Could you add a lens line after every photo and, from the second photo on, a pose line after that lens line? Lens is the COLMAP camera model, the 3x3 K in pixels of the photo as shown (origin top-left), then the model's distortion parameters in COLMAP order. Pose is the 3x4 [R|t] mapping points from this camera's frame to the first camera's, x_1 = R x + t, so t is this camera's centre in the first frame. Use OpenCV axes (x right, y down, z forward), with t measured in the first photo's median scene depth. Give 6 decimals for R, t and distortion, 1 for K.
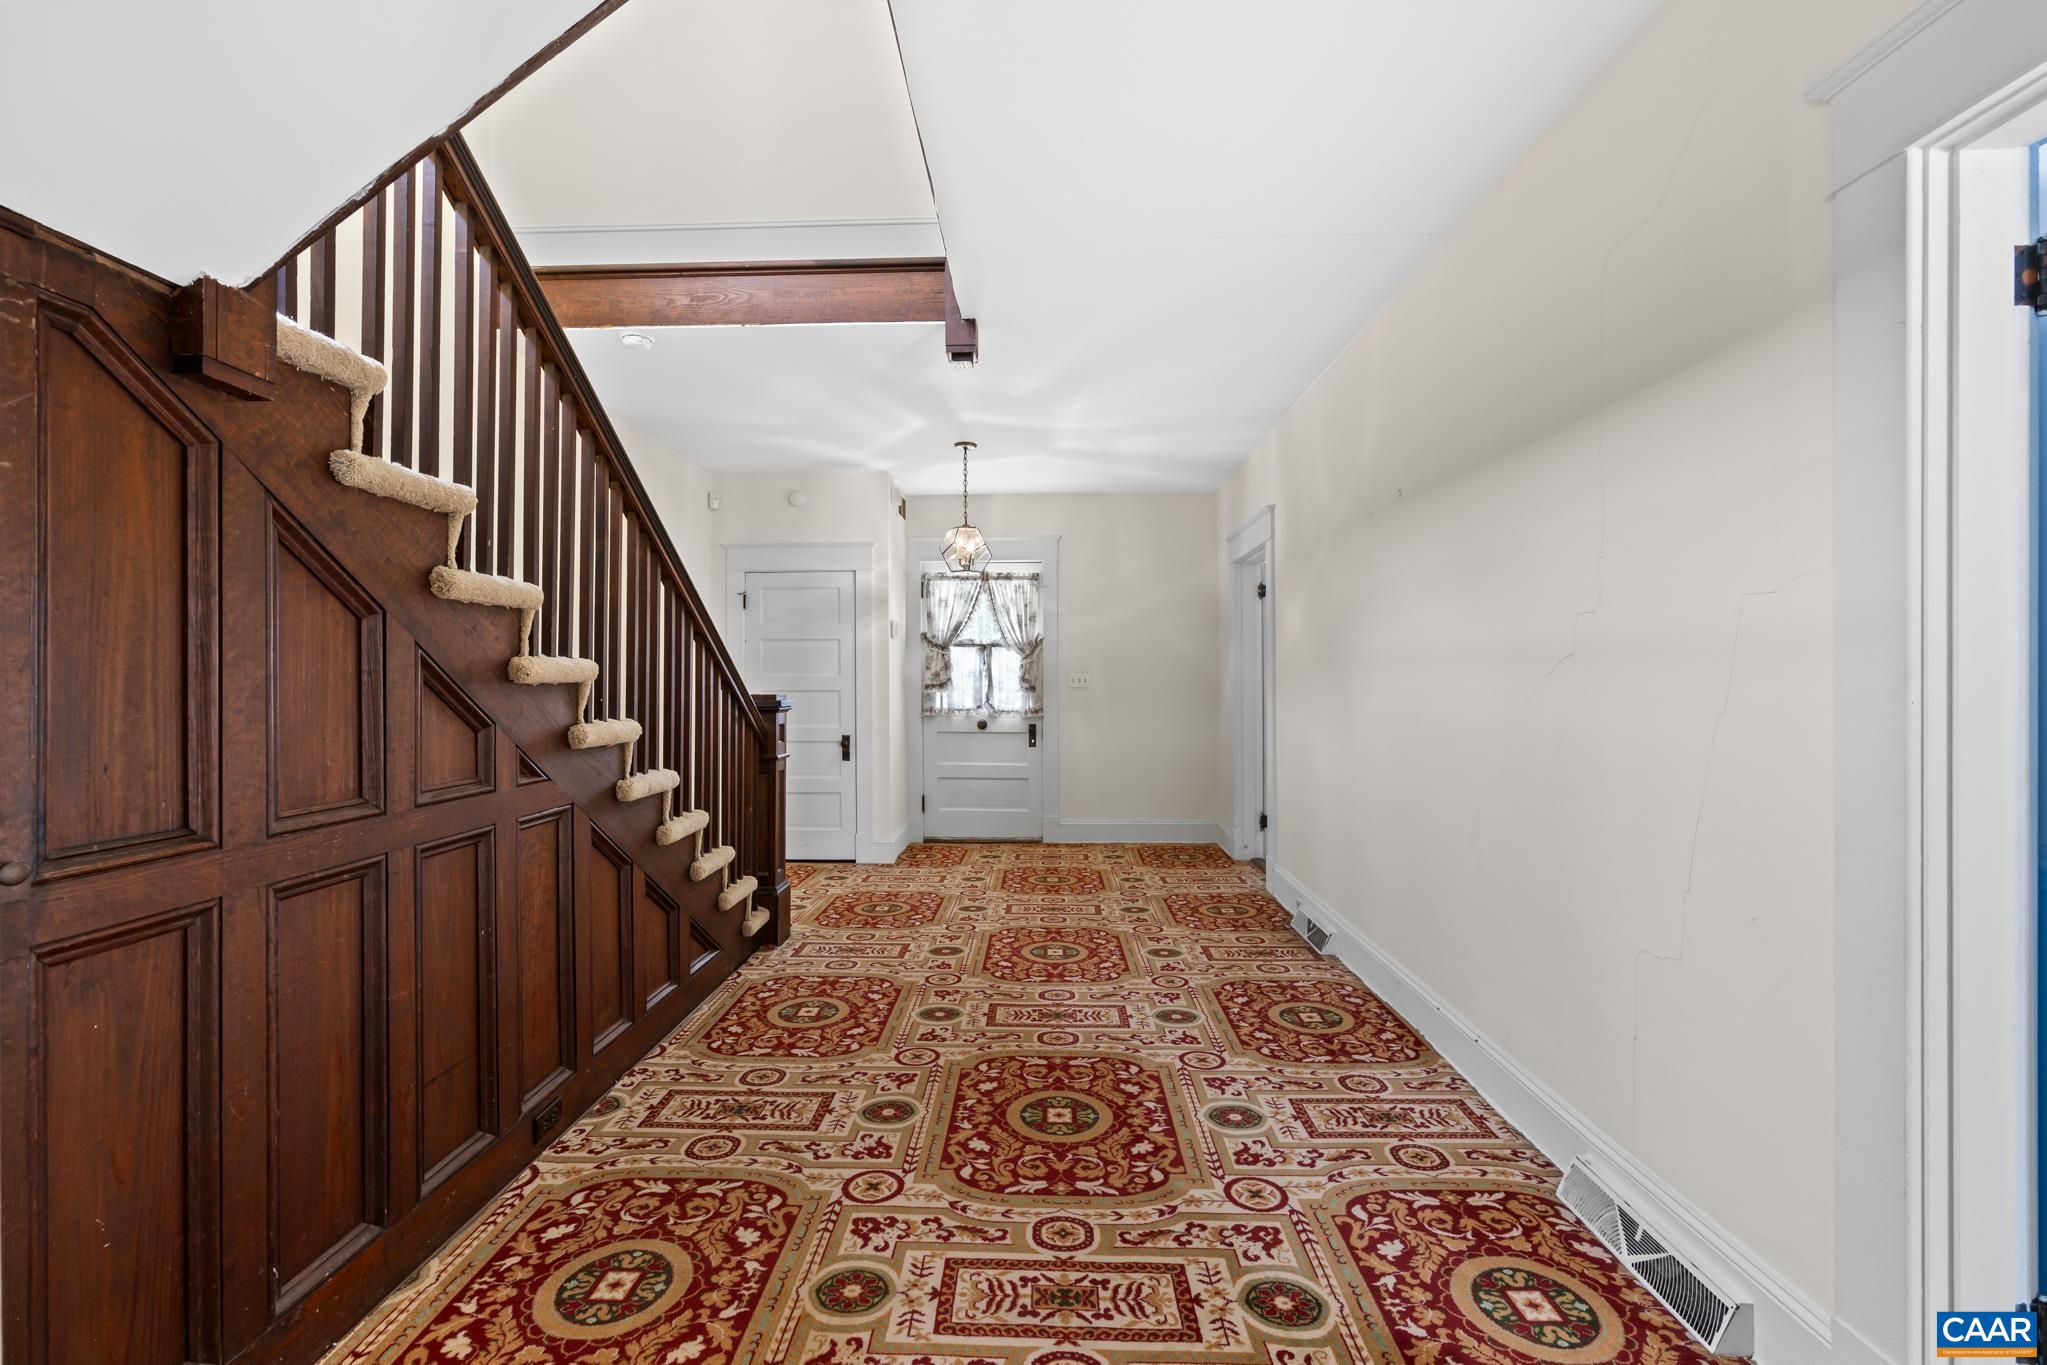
lens RADIAL K [[824.7, 0, 1013.8], [0, 824.7, 672.6], [0, 0, 1]] dist [-0.002791, 0.000360]
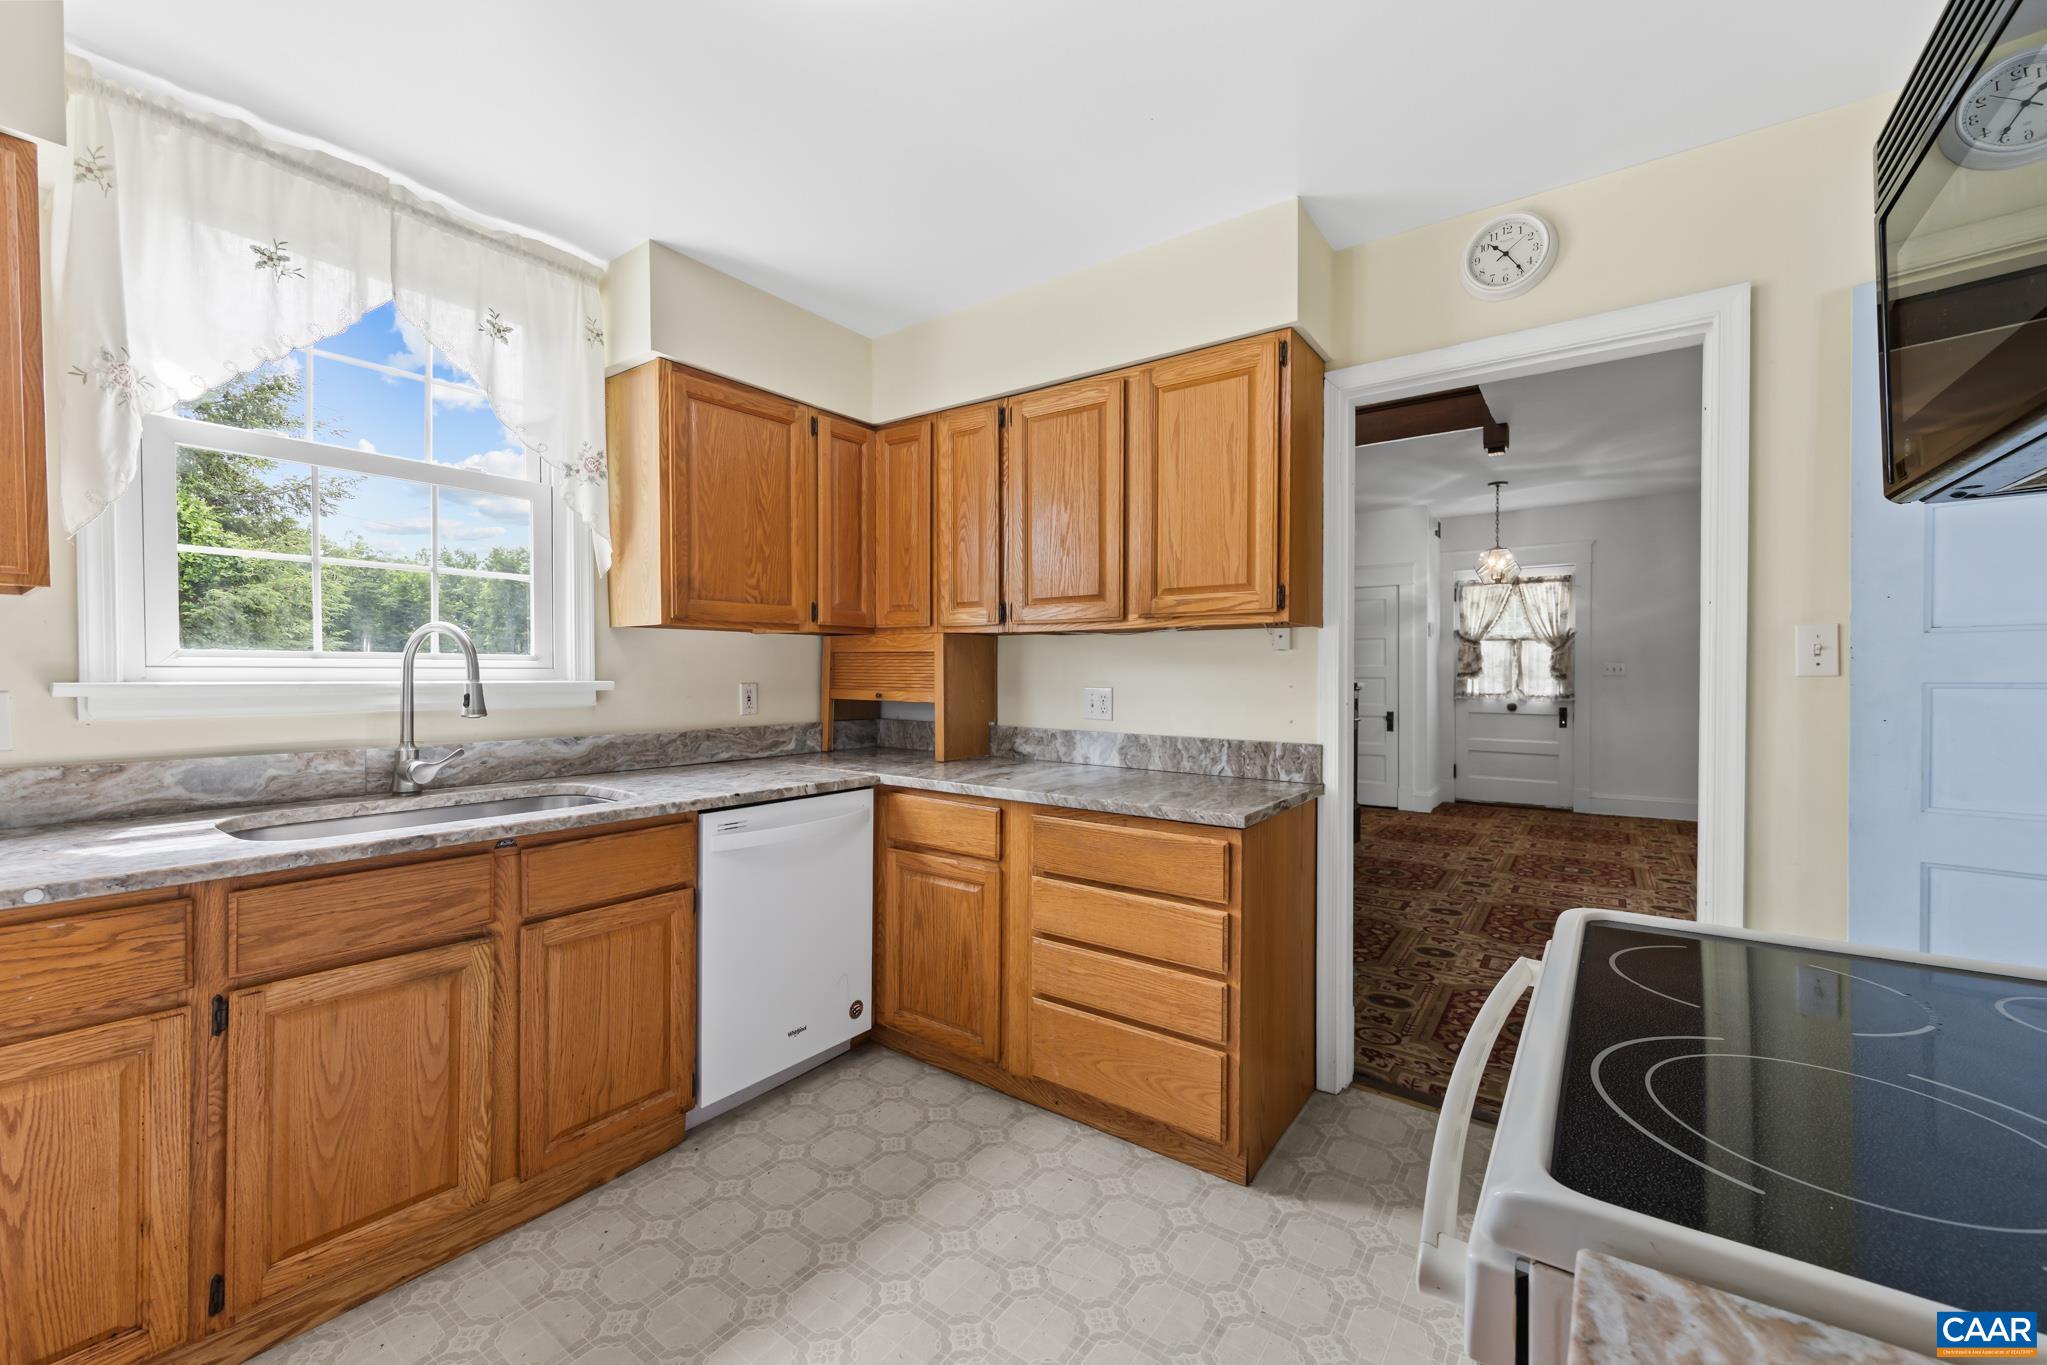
lens RADIAL K [[824.7, 0, 1018.5], [0, 824.7, 687.1], [0, 0, 1]] dist [-0.002791, 0.000360]
pose [[0.835873, 0.008301, -0.548860, 0.018508], [0.007056, 0.999641, 0.025864, -0.000967], [0.548877, -0.025491, 0.835514, -0.371392]]
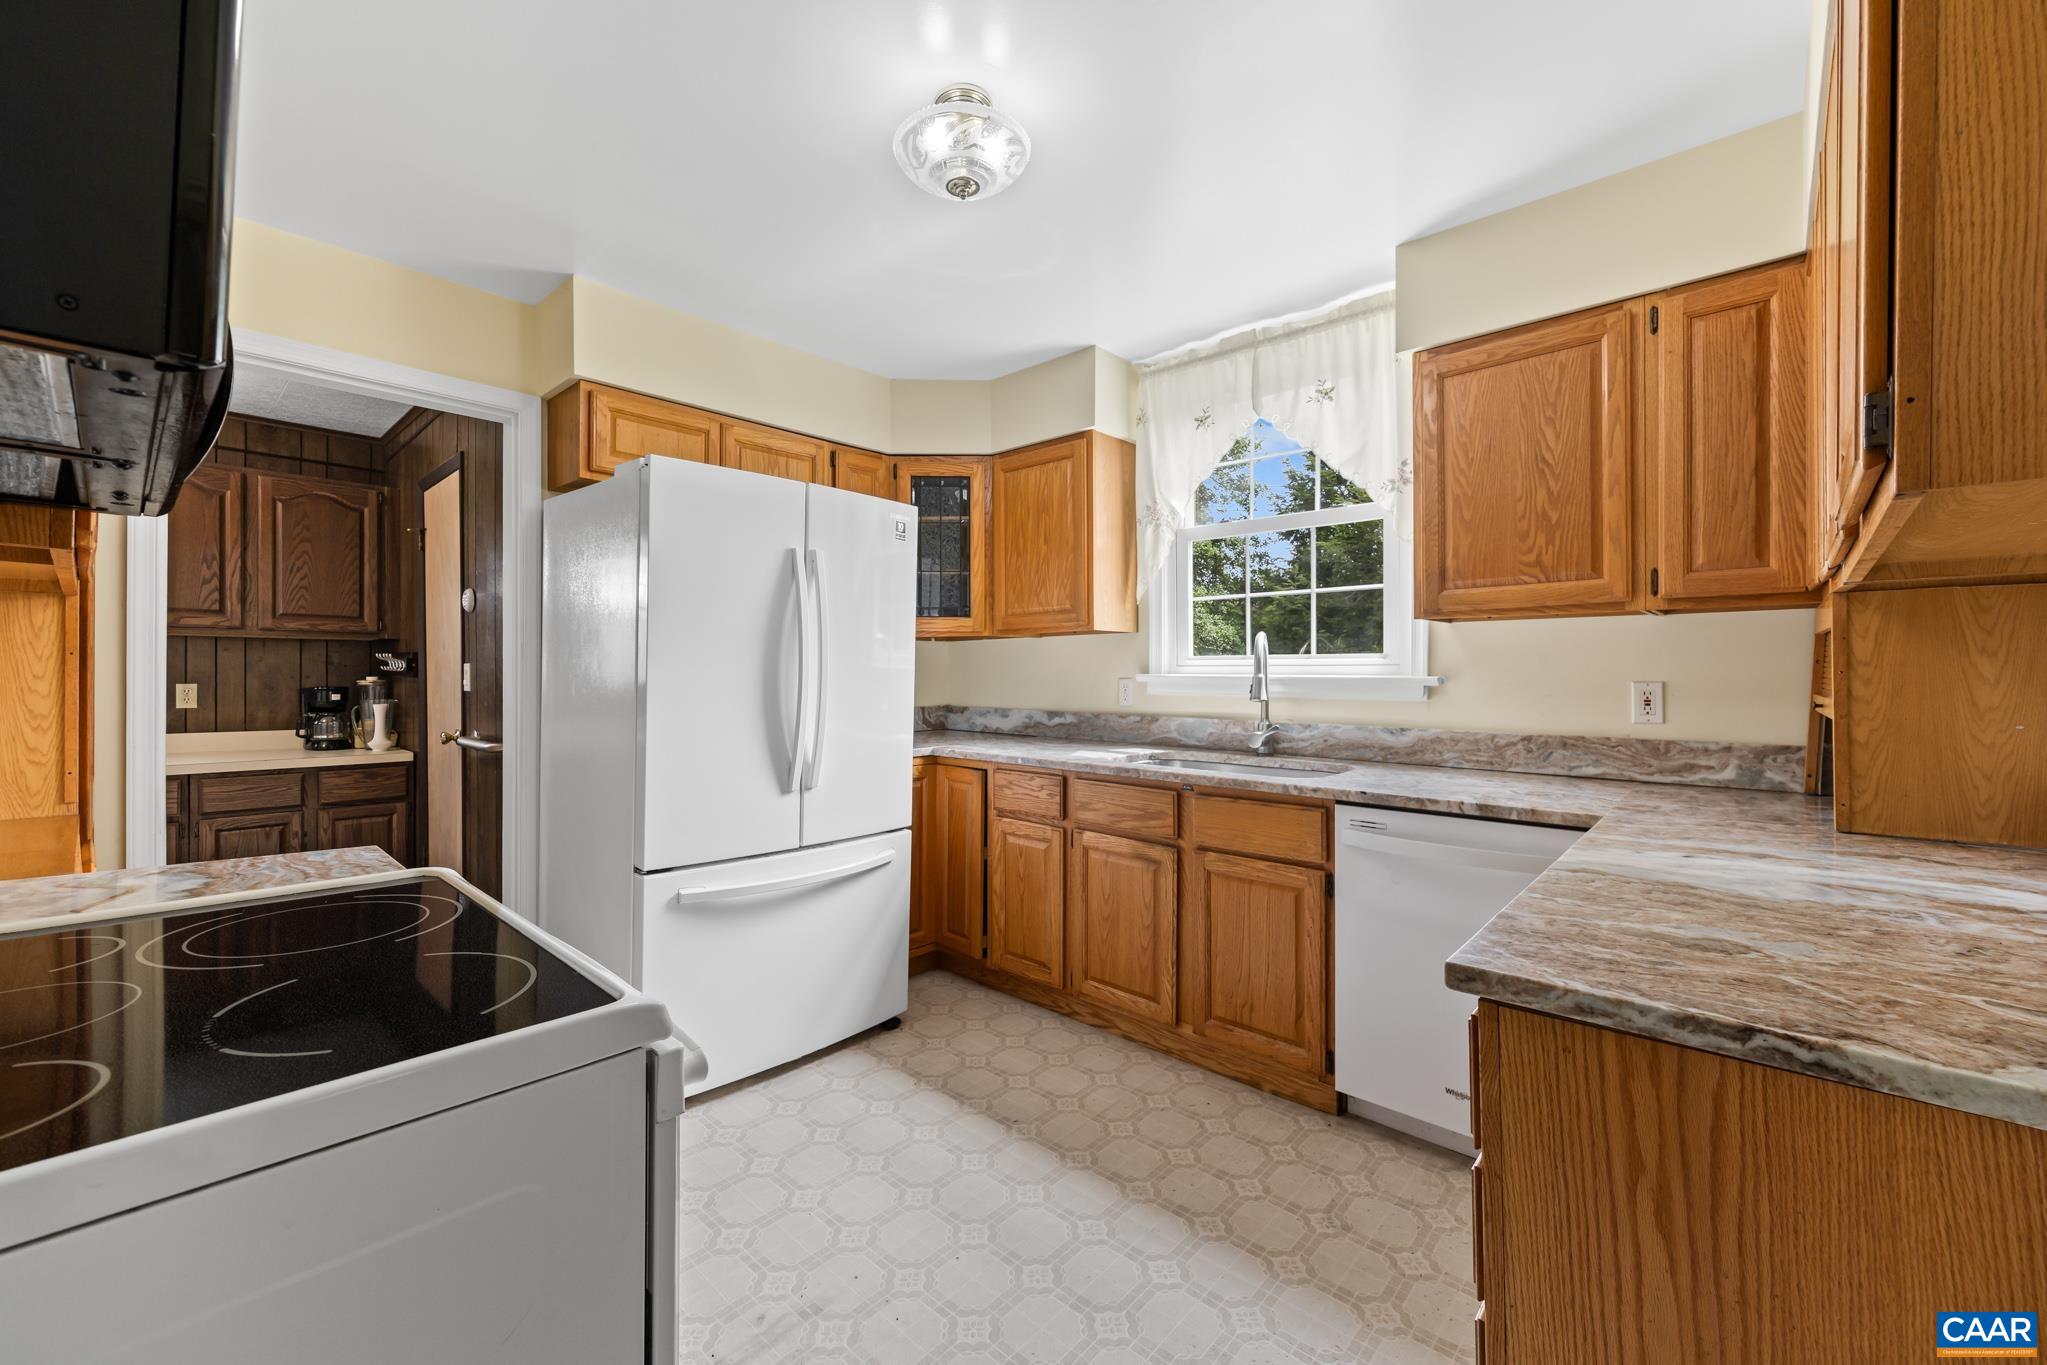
lens RADIAL K [[824.7, 0, 1014.7], [0, 824.7, 677.1], [0, 0, 1]] dist [-0.002791, 0.000360]
pose [[-0.646601, 0.001645, -0.762827, 0.287316], [0.006486, 0.999973, -0.003341, 0.026357], [0.762801, -0.007108, -0.646594, 1.091987]]
